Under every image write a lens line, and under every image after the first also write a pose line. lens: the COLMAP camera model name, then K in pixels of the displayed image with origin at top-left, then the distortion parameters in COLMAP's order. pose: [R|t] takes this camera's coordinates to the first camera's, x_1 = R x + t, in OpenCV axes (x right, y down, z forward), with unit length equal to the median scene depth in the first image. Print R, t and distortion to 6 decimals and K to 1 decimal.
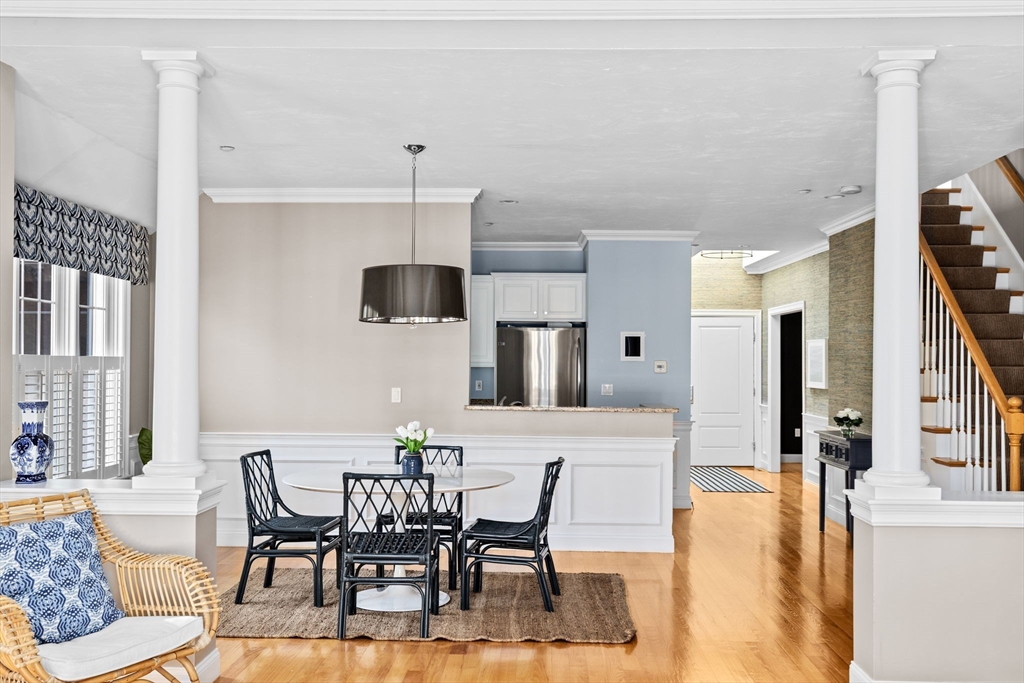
lens RADIAL K [[976.7, 0, 517.2], [0, 976.7, 348.5], [0, 0, 1]] dist [0.015103, 0.000000]
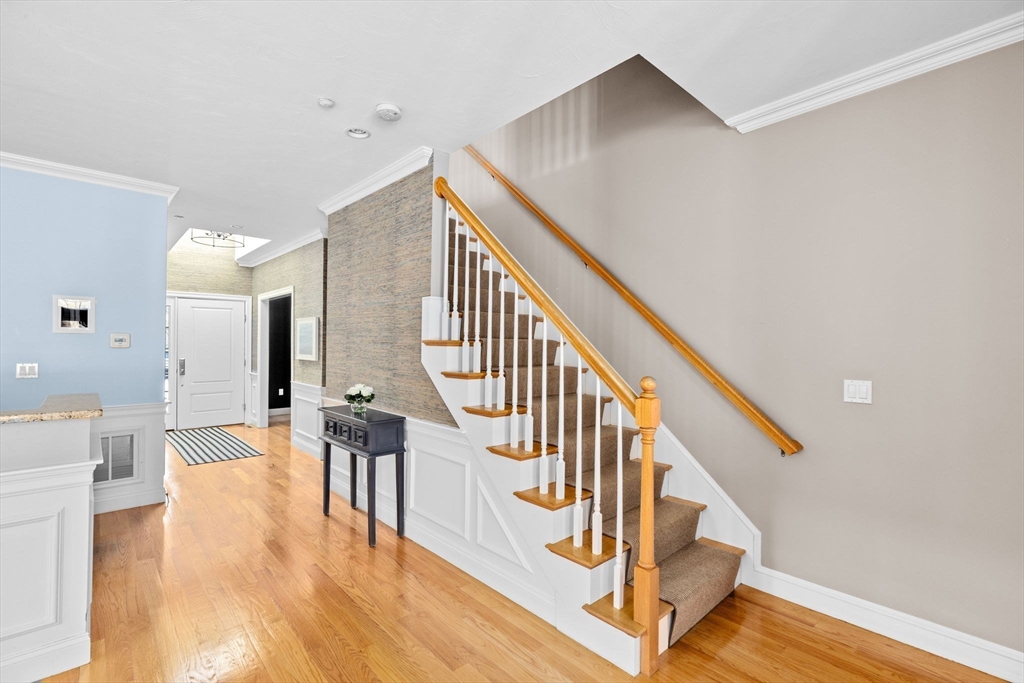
lens RADIAL K [[460.0, 0, 513.1], [0, 460.0, 342.0], [0, 0, 1]] dist [-0.003771, 0.002319]
pose [[0.719131, 0.001607, 0.694872, 0.168747], [-0.011286, 0.999892, 0.009367, 0.018463], [-0.694783, -0.014578, 0.719072, 0.711147]]
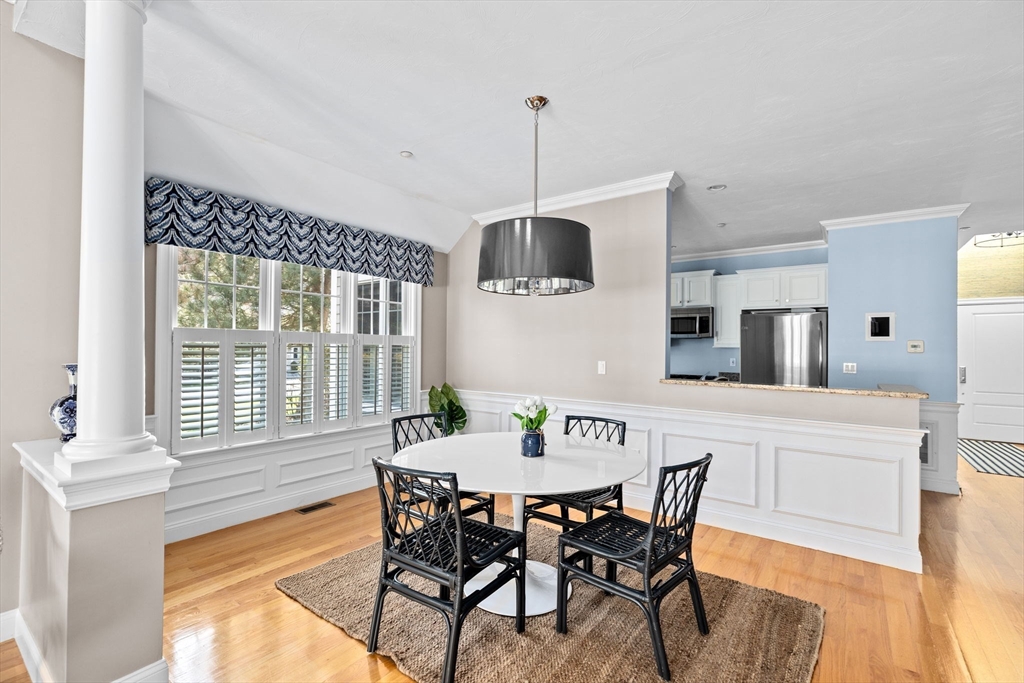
lens RADIAL K [[460.0, 0, 514.9], [0, 460.0, 343.6], [0, 0, 1]] dist [-0.003771, 0.002319]
pose [[0.821882, -0.004777, -0.569637, 0.113399], [0.003393, 0.999988, -0.003490, 0.023362], [0.569647, 0.000936, 0.821889, 0.559279]]
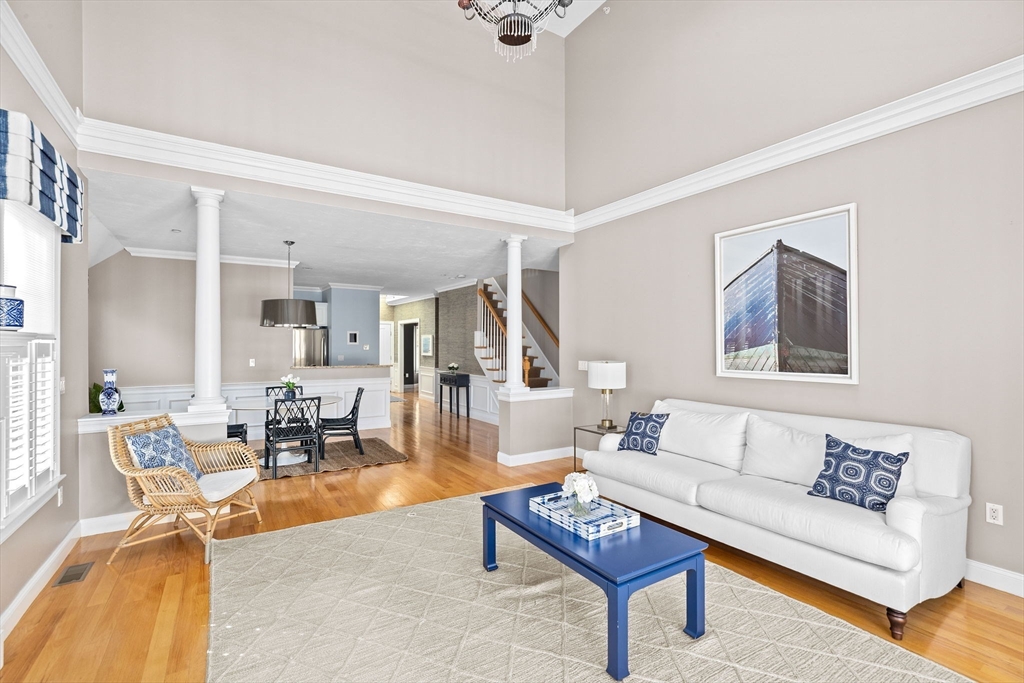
lens RADIAL K [[460.0, 0, 512.1], [0, 460.0, 343.4], [0, 0, 1]] dist [-0.003771, 0.002319]
pose [[0.832042, -0.005143, 0.554689, -0.226562], [-0.001121, 0.999939, 0.010953, -0.001958], [-0.554711, -0.009735, 0.831986, -0.067853]]
